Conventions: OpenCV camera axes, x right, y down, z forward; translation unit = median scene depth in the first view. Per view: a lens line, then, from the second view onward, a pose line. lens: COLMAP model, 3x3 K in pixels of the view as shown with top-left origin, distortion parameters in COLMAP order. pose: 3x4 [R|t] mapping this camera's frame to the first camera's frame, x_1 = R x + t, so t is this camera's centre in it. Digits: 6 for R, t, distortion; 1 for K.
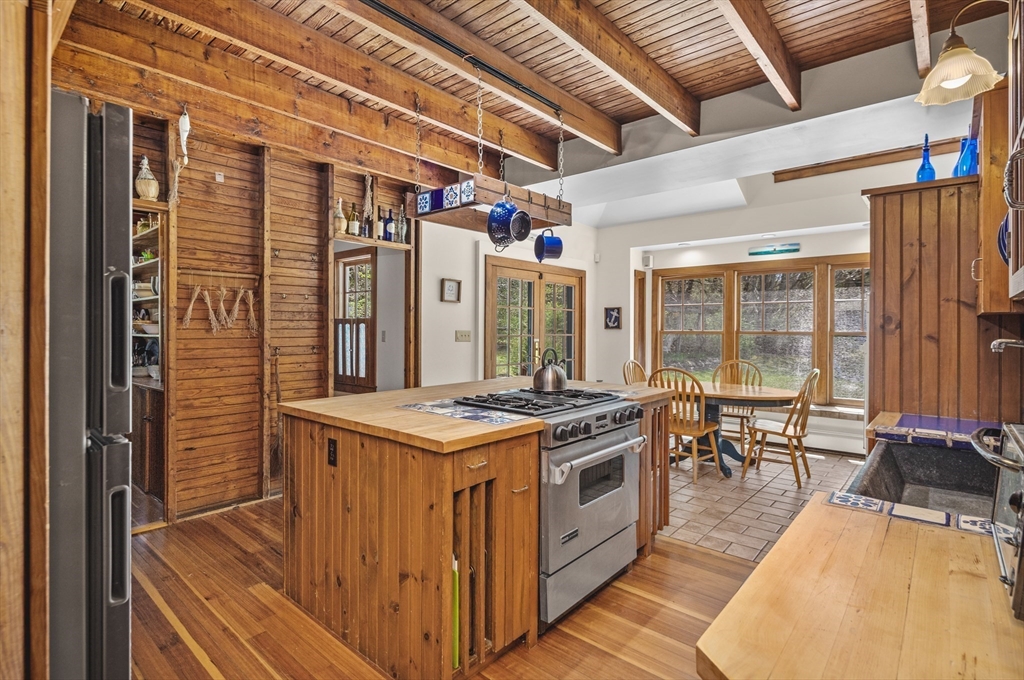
lens RADIAL K [[496.8, 0, 511.2], [0, 496.8, 332.5], [0, 0, 1]] dist [-0.023837, 0.000656]
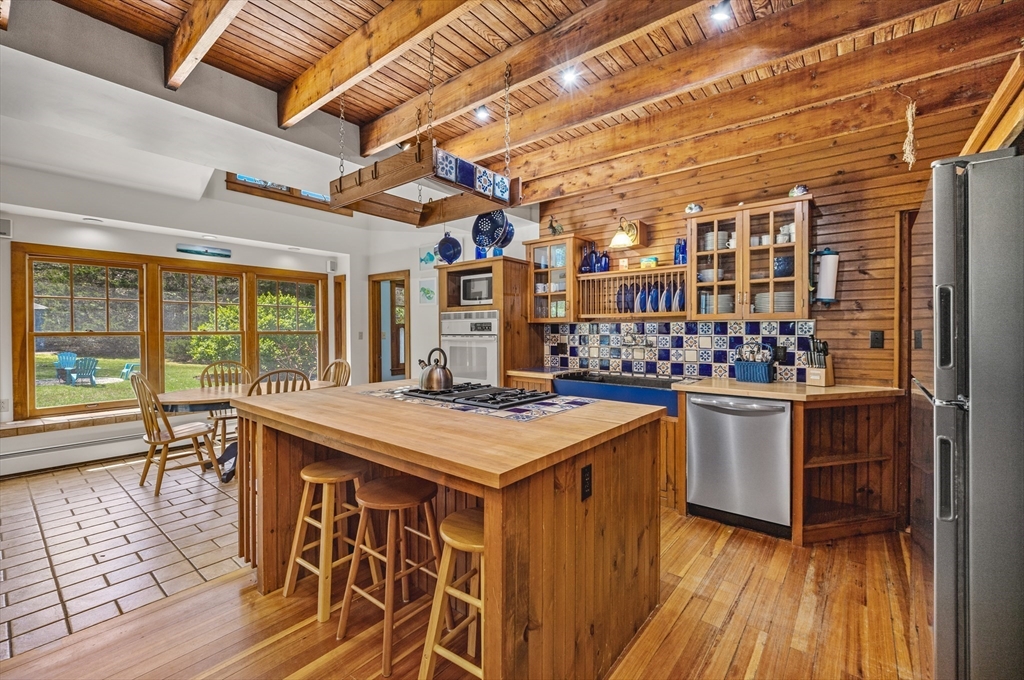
lens RADIAL K [[428.3, 0, 513.0], [0, 428.3, 331.0], [0, 0, 1]] dist [0.016560, 0.000011]
pose [[-0.029181, -0.003621, 0.999568, -0.335285], [0.010696, 0.999935, 0.003934, -0.000981], [-0.999517, 0.010806, -0.029140, 0.359566]]
